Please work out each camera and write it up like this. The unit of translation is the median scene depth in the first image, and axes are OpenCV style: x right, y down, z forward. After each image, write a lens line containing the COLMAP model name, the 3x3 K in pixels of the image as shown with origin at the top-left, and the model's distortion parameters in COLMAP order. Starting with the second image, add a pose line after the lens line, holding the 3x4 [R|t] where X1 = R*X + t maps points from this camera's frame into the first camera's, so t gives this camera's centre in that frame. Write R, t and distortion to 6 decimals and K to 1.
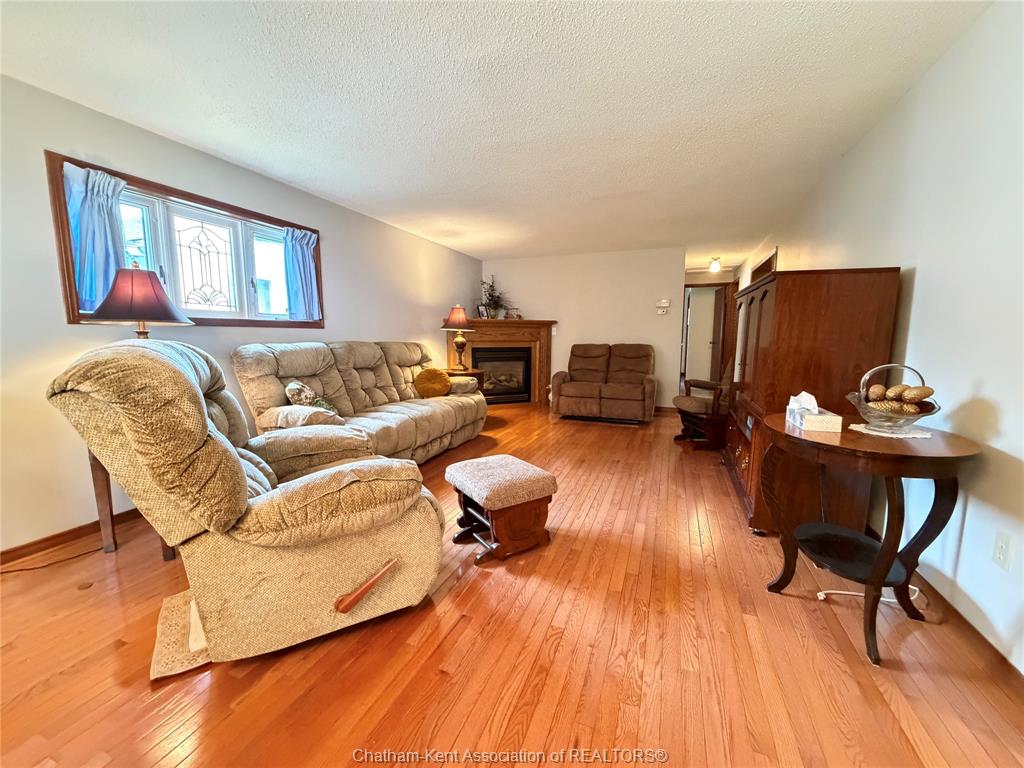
lens RADIAL K [[409.7, 0, 509.9], [0, 409.7, 383.7], [0, 0, 1]] dist [0.000973, 0.000158]
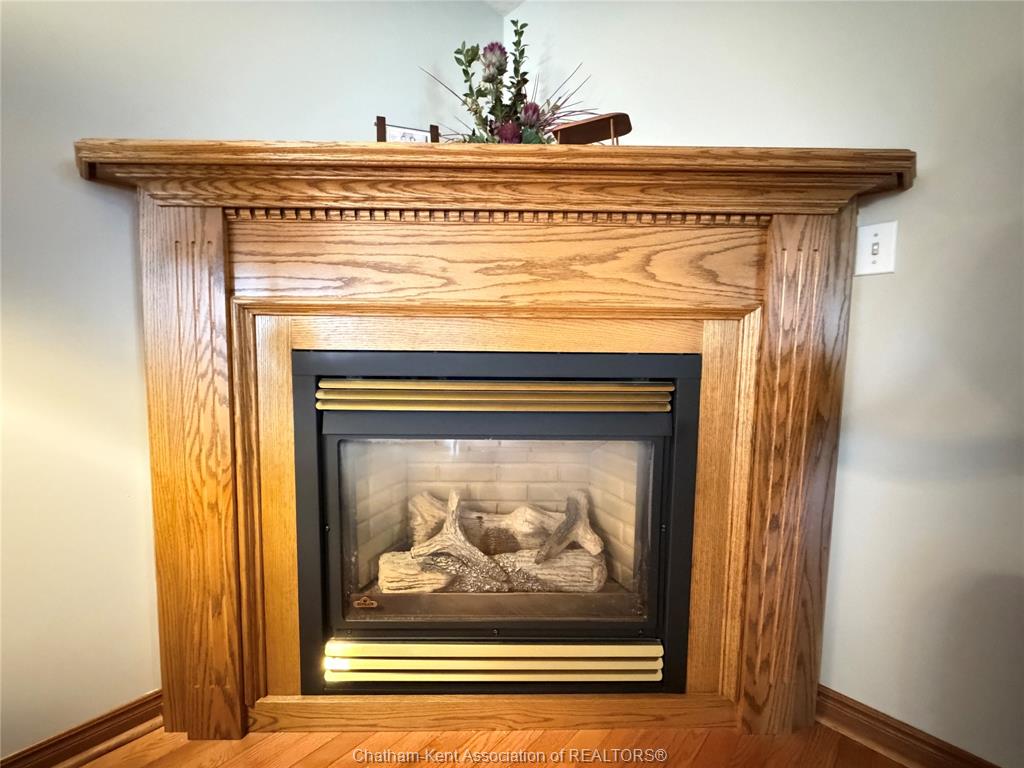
lens RADIAL K [[409.7, 0, 509.9], [0, 409.7, 383.7], [0, 0, 1]] dist [0.000973, 0.000158]
pose [[0.920784, 0.042901, -0.387706, 0.046538], [-0.058684, 0.997857, -0.028955, -0.070653], [0.385633, 0.049413, 0.921328, 0.838690]]
